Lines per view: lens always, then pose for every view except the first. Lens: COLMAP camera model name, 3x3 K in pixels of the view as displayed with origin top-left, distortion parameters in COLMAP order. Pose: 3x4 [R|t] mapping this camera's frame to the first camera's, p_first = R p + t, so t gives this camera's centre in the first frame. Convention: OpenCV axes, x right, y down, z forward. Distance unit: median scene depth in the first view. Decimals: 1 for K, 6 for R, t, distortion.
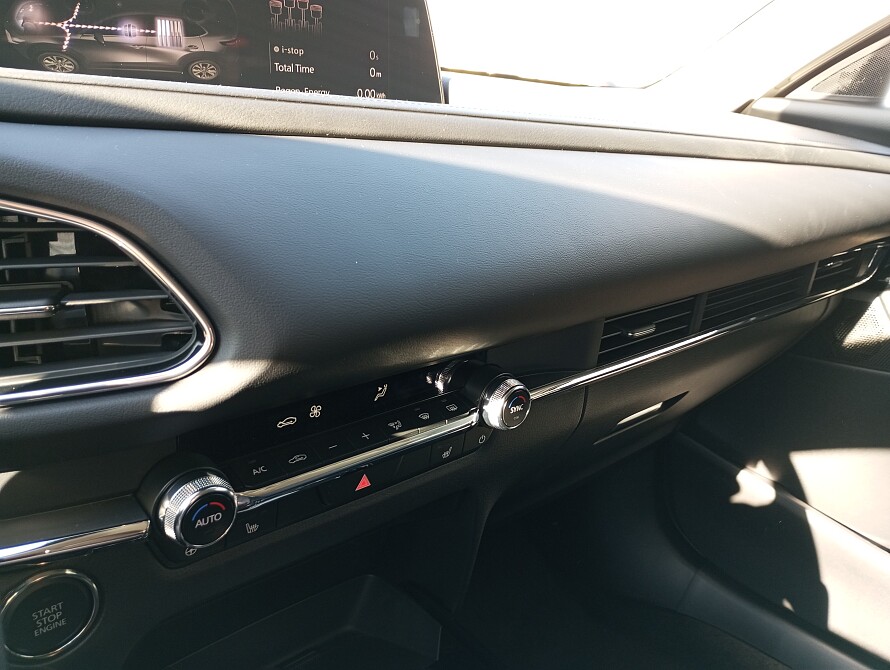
lens RADIAL K [[746.2, 0, 447.3], [0, 746.2, 337.9], [0, 0, 1]] dist [0.055349, -0.026814]
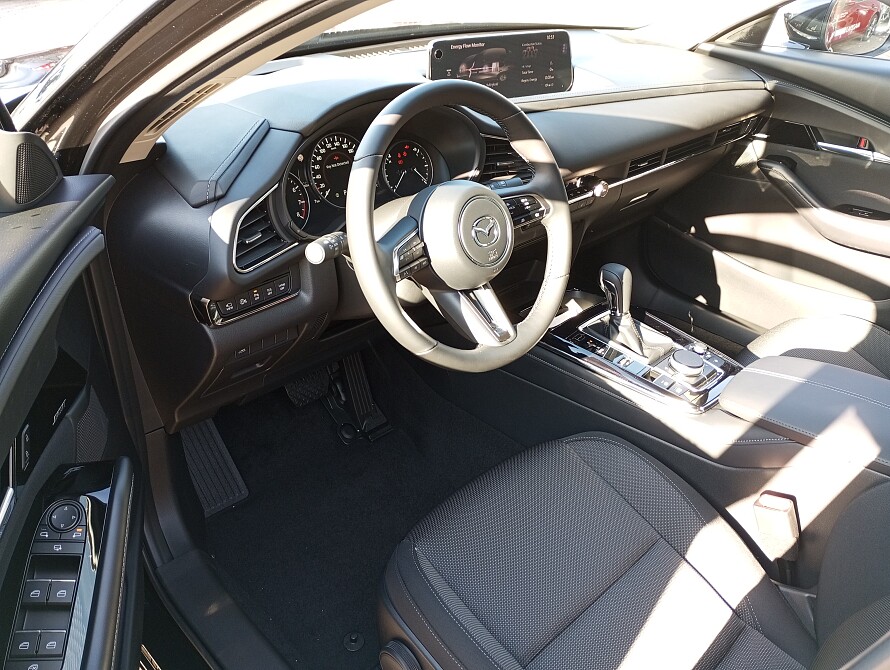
lens RADIAL K [[746.2, 0, 446.0], [0, 746.2, 329.8], [0, 0, 1]] dist [0.055349, -0.026814]
pose [[0.999303, -0.020301, 0.031329, -0.681111], [0.013156, 0.976881, 0.213380, -0.015128], [-0.034937, -0.212819, 0.976467, -2.178382]]
